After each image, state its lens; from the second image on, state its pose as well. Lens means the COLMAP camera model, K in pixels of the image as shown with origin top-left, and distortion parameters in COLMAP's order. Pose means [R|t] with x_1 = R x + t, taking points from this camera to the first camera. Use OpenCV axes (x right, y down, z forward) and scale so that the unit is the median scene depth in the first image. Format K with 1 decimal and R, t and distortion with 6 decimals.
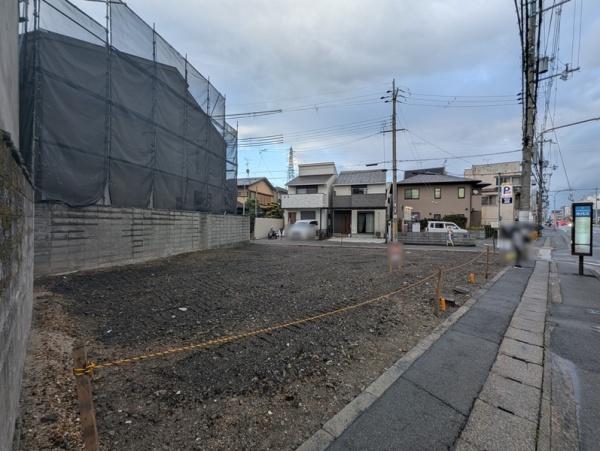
lens RADIAL K [[247.0, 0, 300.7], [0, 247.0, 225.3], [0, 0, 1]] dist [0.003758, -0.002571]
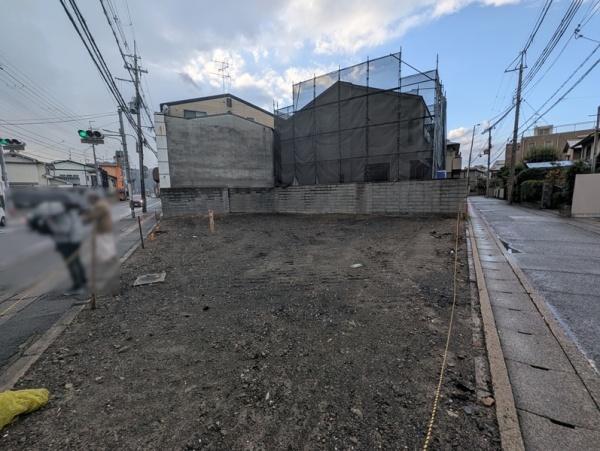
lens RADIAL K [[247.0, 0, 299.7], [0, 247.0, 224.6], [0, 0, 1]] dist [0.003758, -0.002571]
pose [[-0.335059, 0.112736, -0.935428, 0.554648], [0.012583, 0.993263, 0.115199, 0.005788], [0.942113, 0.026828, -0.334221, 0.731745]]
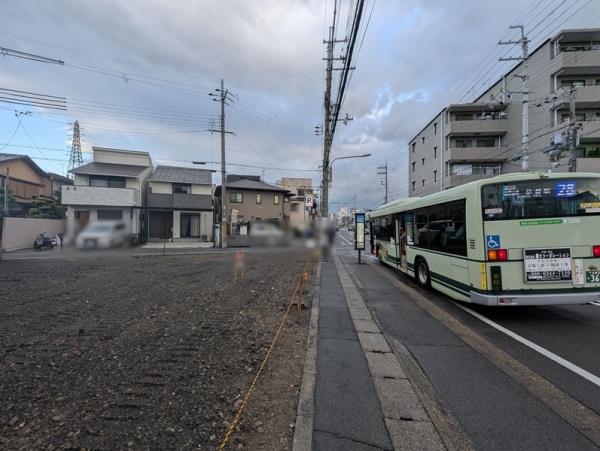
lens RADIAL K [[247.0, 0, 300.7], [0, 247.0, 225.6], [0, 0, 1]] dist [0.003758, -0.002571]
pose [[0.763954, 0.000654, 0.645271, -0.017693], [0.003528, 0.999980, -0.005190, -0.004923], [-0.645261, 0.006242, 0.763936, 0.052978]]
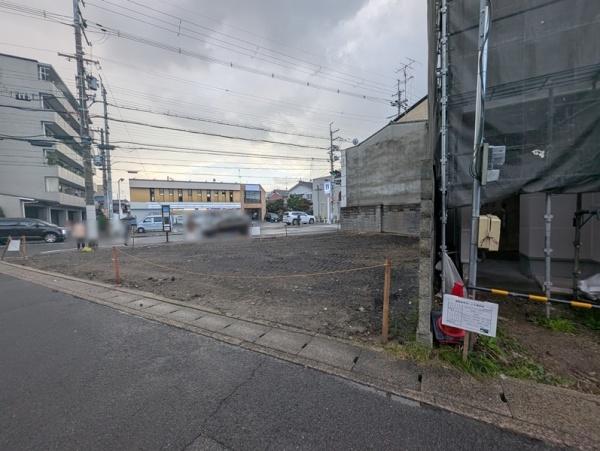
lens RADIAL K [[247.0, 0, 300.9], [0, 247.0, 225.8], [0, 0, 1]] dist [0.003758, -0.002571]
pose [[-0.964553, 0.000198, 0.263889, -0.163600], [0.015655, 0.998281, 0.056472, -0.008909], [-0.263424, 0.058602, -0.962899, 1.063811]]
